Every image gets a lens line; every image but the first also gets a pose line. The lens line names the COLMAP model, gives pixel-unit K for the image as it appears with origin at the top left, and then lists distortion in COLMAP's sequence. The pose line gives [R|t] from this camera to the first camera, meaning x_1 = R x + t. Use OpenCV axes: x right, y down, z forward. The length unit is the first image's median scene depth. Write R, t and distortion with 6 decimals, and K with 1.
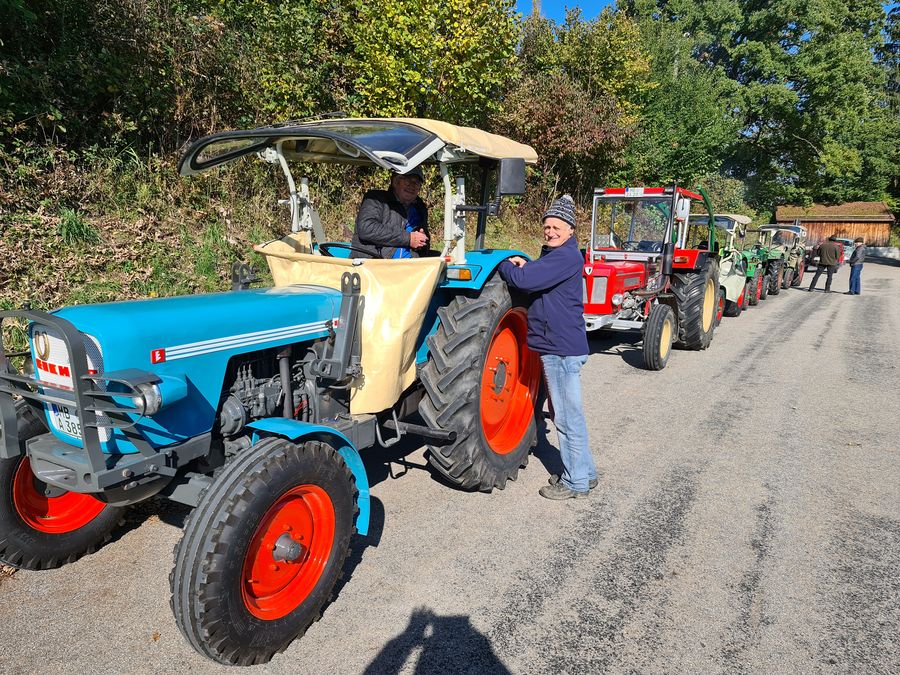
lens RADIAL K [[662.5, 0, 465.5], [0, 662.5, 337.5], [0, 0, 1]] dist [0.133288, -0.132959]
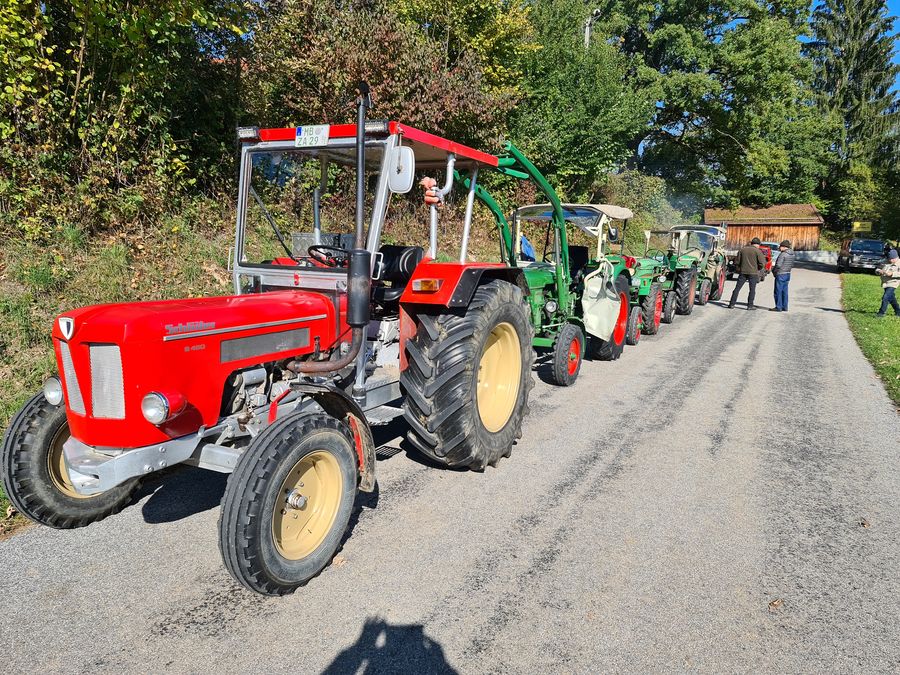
lens RADIAL K [[664.4, 0, 468.3], [0, 664.4, 339.8], [0, 0, 1]] dist [0.068623, -0.006189]
pose [[0.996768, -0.016575, 0.078600, 0.084640], [0.016854, 0.999854, -0.002890, -0.020749], [-0.078541, 0.004205, 0.996902, 0.146132]]
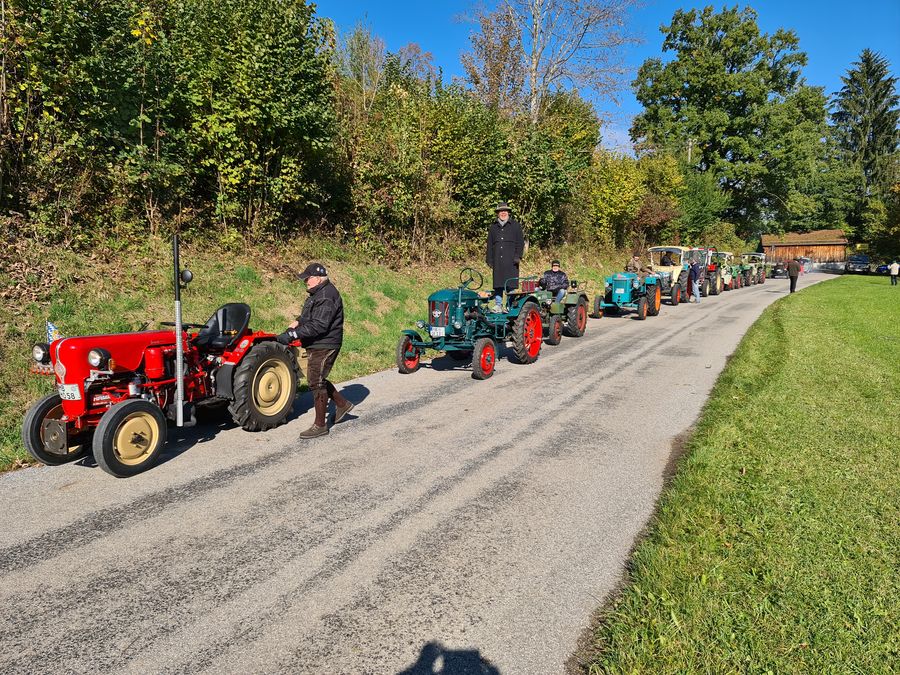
lens RADIAL K [[670.7, 0, 446.5], [0, 670.7, 341.4], [0, 0, 1]] dist [0.080224, -0.049256]
pose [[0.999227, -0.027432, -0.028167, -0.253653], [0.026393, 0.998981, -0.036612, 0.094835], [0.029142, 0.035841, 0.998933, -0.673308]]
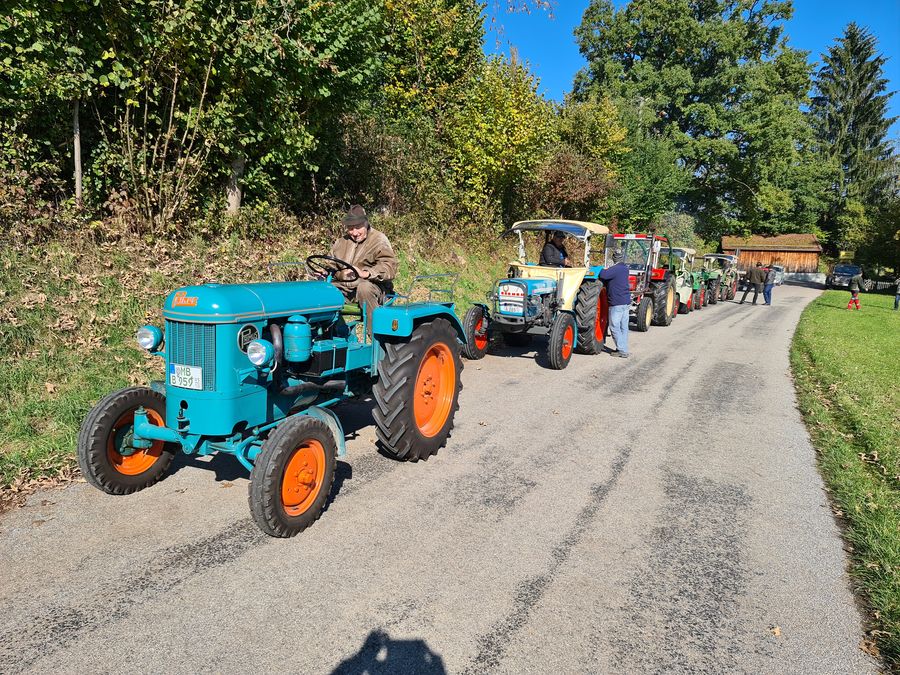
lens RADIAL K [[666.0, 0, 453.9], [0, 666.0, 343.0], [0, 0, 1]] dist [0.071604, -0.006049]
pose [[0.998915, 0.012318, 0.044912, -0.080259], [-0.011345, 0.999697, -0.021856, 0.030624], [-0.045168, 0.021323, 0.998752, -0.206821]]
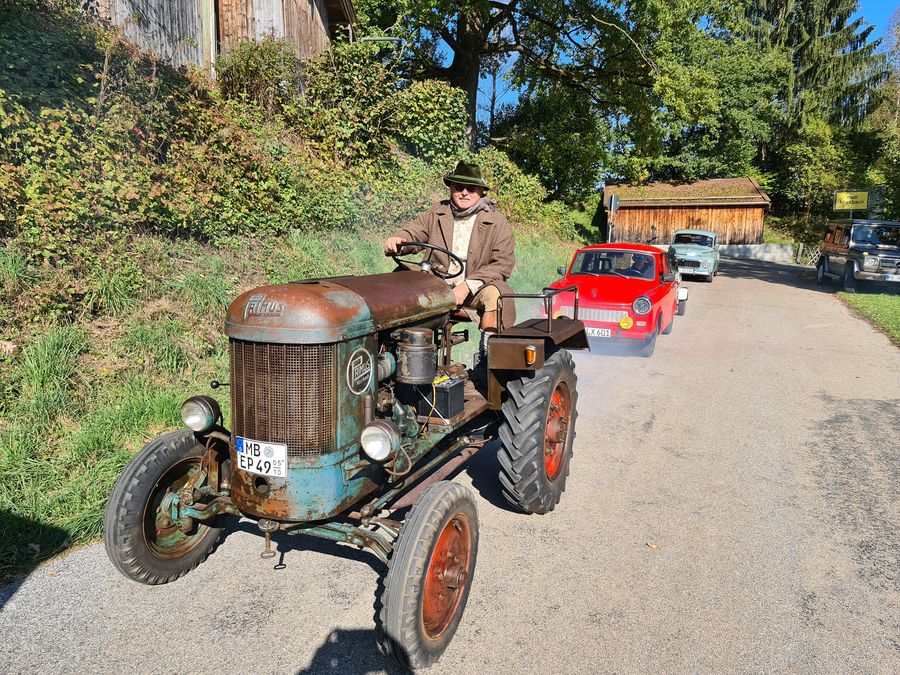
lens RADIAL K [[663.6, 0, 463.2], [0, 663.6, 332.3], [0, 0, 1]] dist [0.072391, 0.001976]
pose [[0.986379, -0.038964, 0.159809, 0.375921], [0.040053, 0.999191, -0.003598, -0.093395], [-0.159539, 0.009949, 0.987141, 0.671260]]
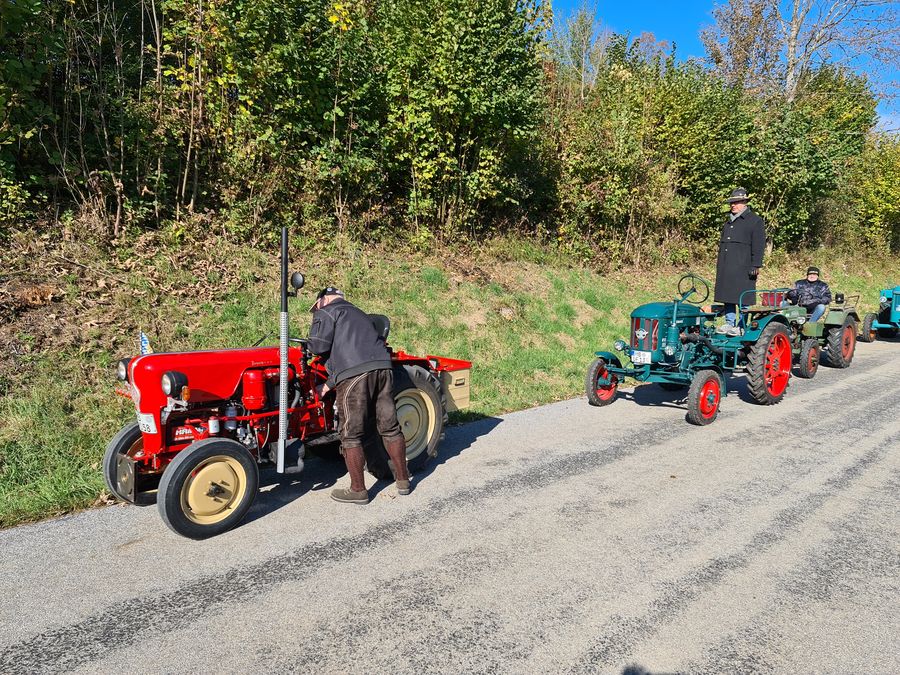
lens RADIAL K [[670.7, 0, 446.5], [0, 670.7, 341.4], [0, 0, 1]] dist [0.080224, -0.049256]
pose [[0.942207, 0.027542, -0.333896, -0.251754], [-0.042449, 0.998397, -0.037430, 0.085913], [0.332330, 0.049441, 0.941866, -0.618471]]
